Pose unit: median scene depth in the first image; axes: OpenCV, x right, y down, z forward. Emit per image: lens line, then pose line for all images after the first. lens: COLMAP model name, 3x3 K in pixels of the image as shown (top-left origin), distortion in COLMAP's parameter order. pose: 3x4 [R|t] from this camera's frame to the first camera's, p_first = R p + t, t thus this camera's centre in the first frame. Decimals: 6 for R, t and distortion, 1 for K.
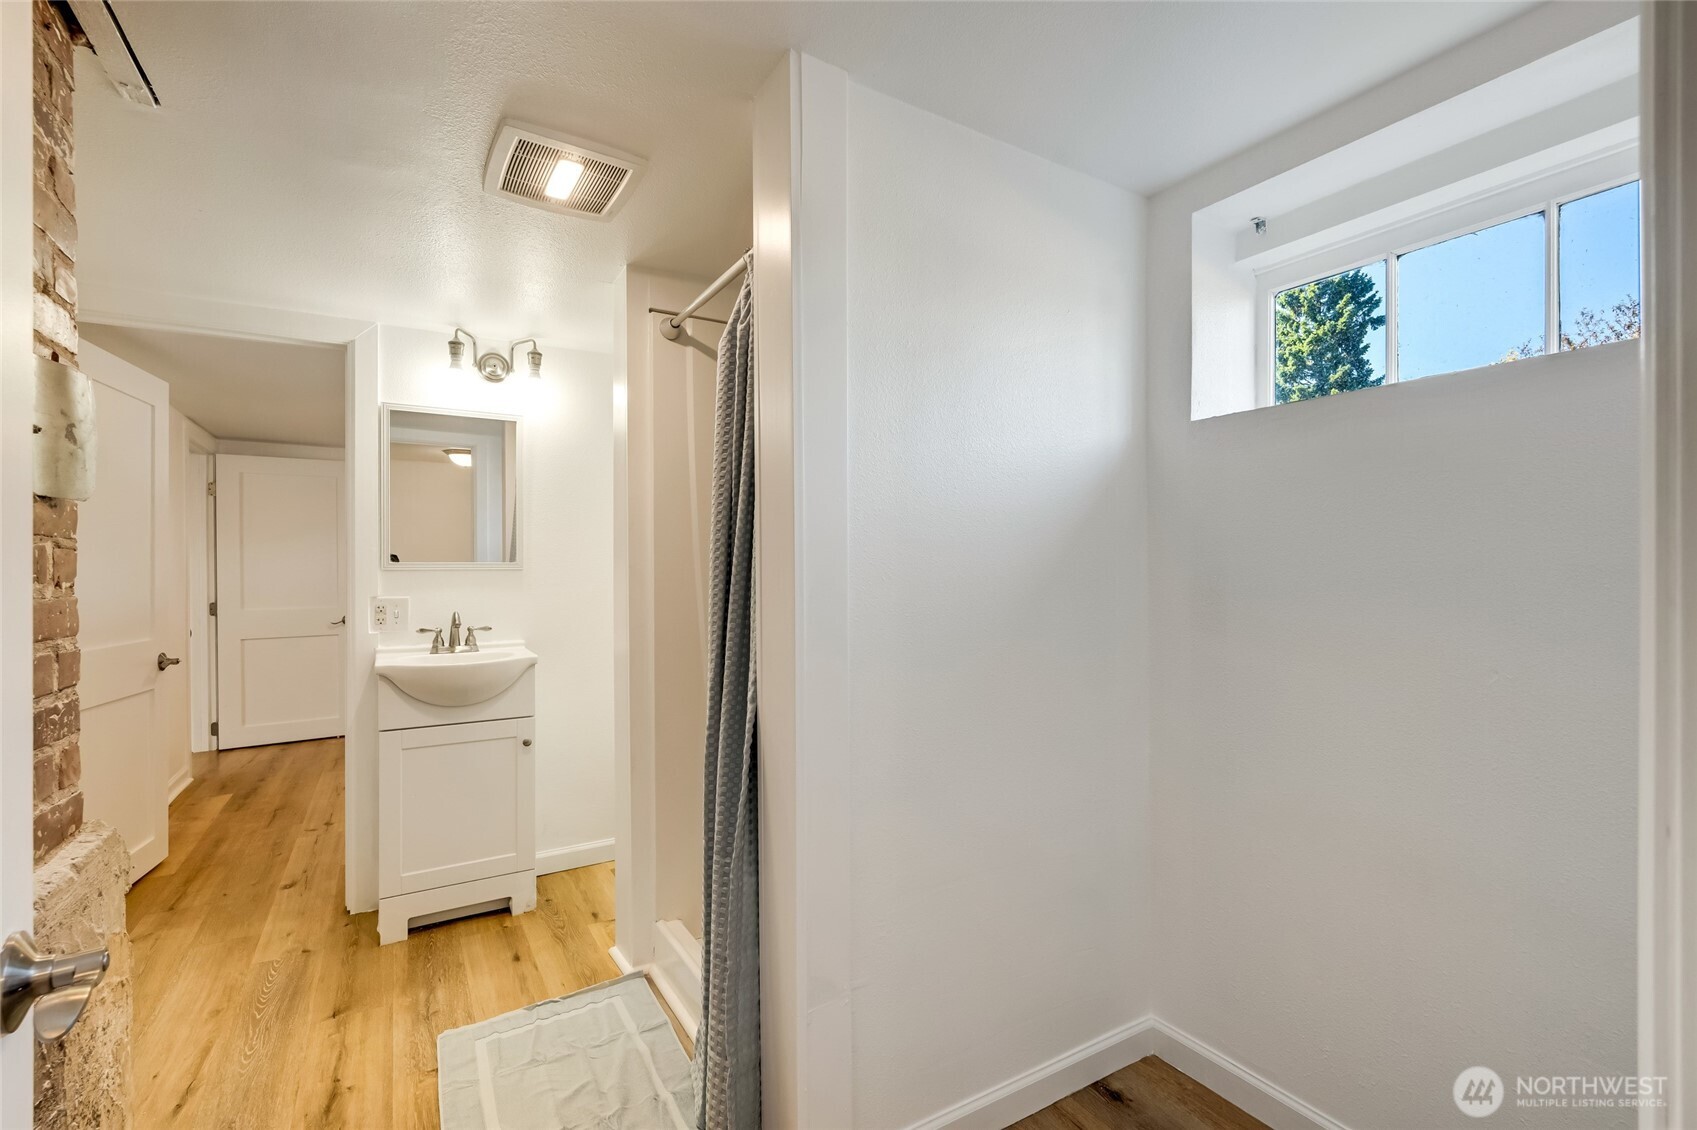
lens RADIAL K [[744.7, 0, 850.3], [0, 744.7, 572.3], [0, 0, 1]] dist [-0.002738, -0.000380]
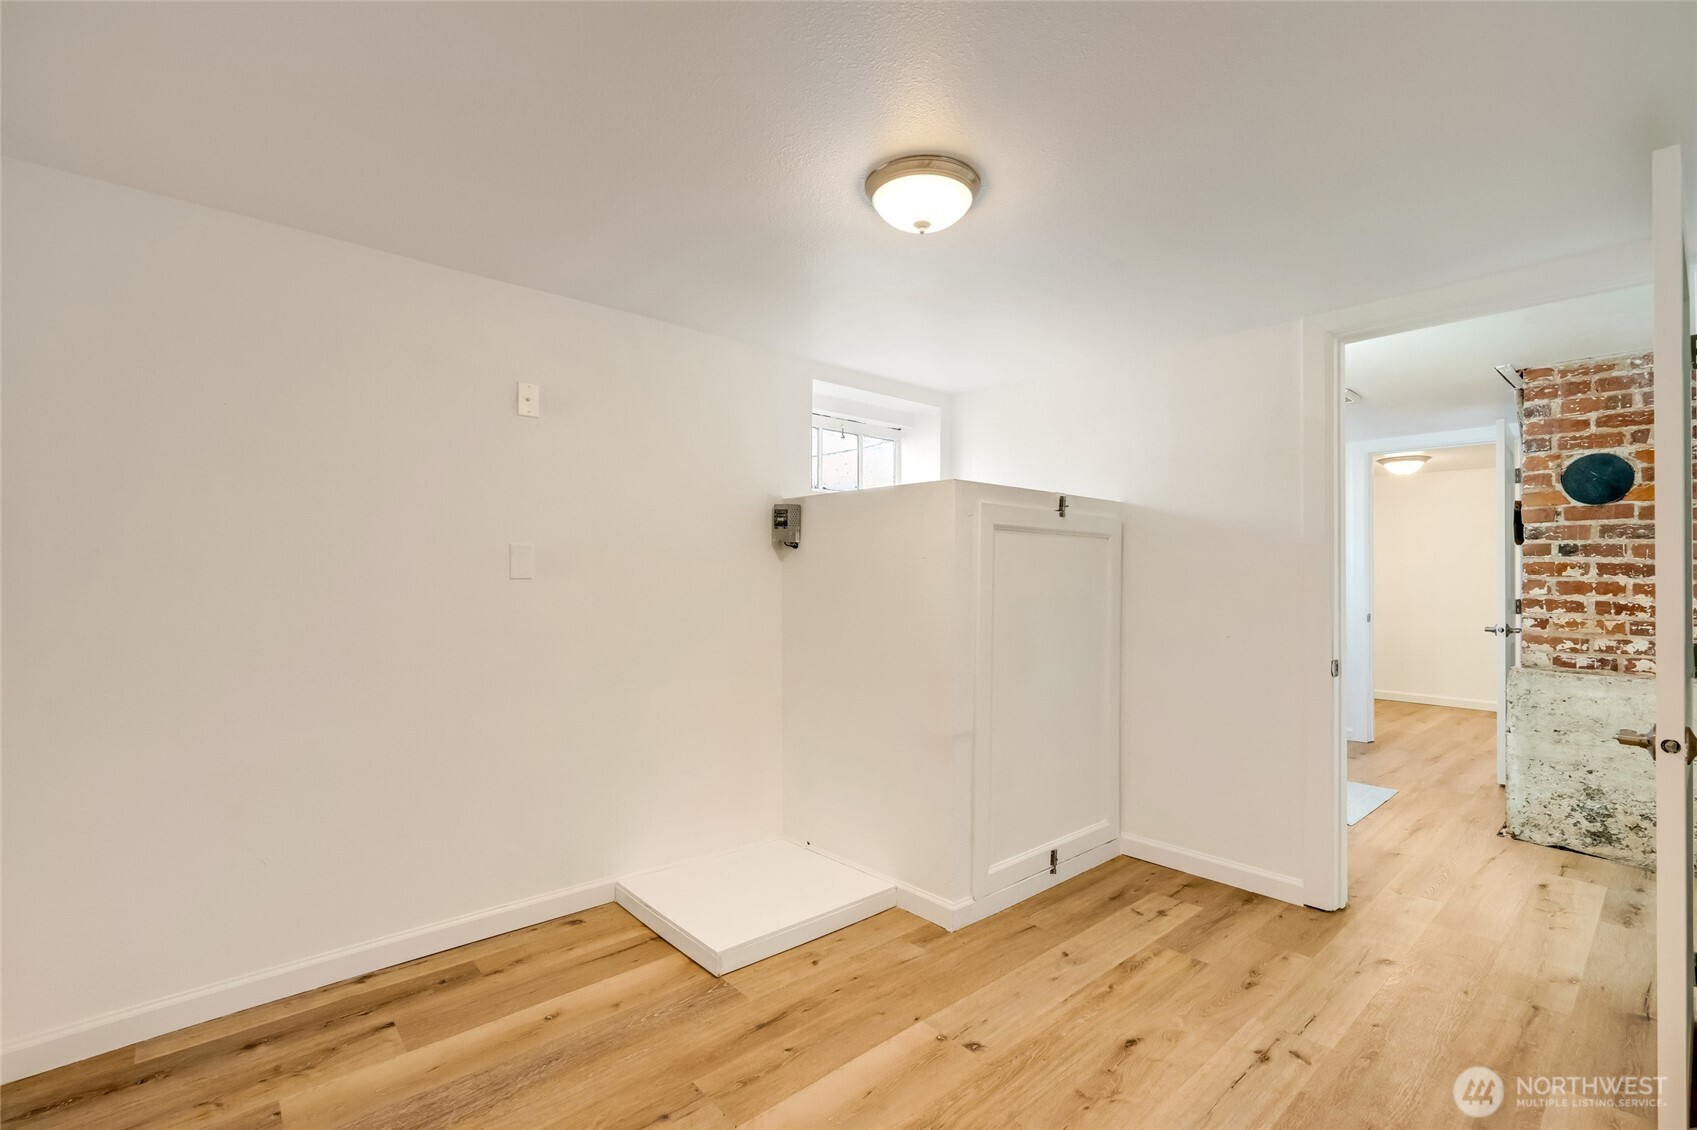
lens RADIAL K [[744.7, 0, 850.3], [0, 744.7, 572.3], [0, 0, 1]] dist [-0.002738, -0.000380]
pose [[-0.173059, 0.017329, 0.984759, -1.275636], [0.005866, 0.999846, -0.016563, 0.014168], [-0.984894, 0.002910, -0.173134, 1.499886]]
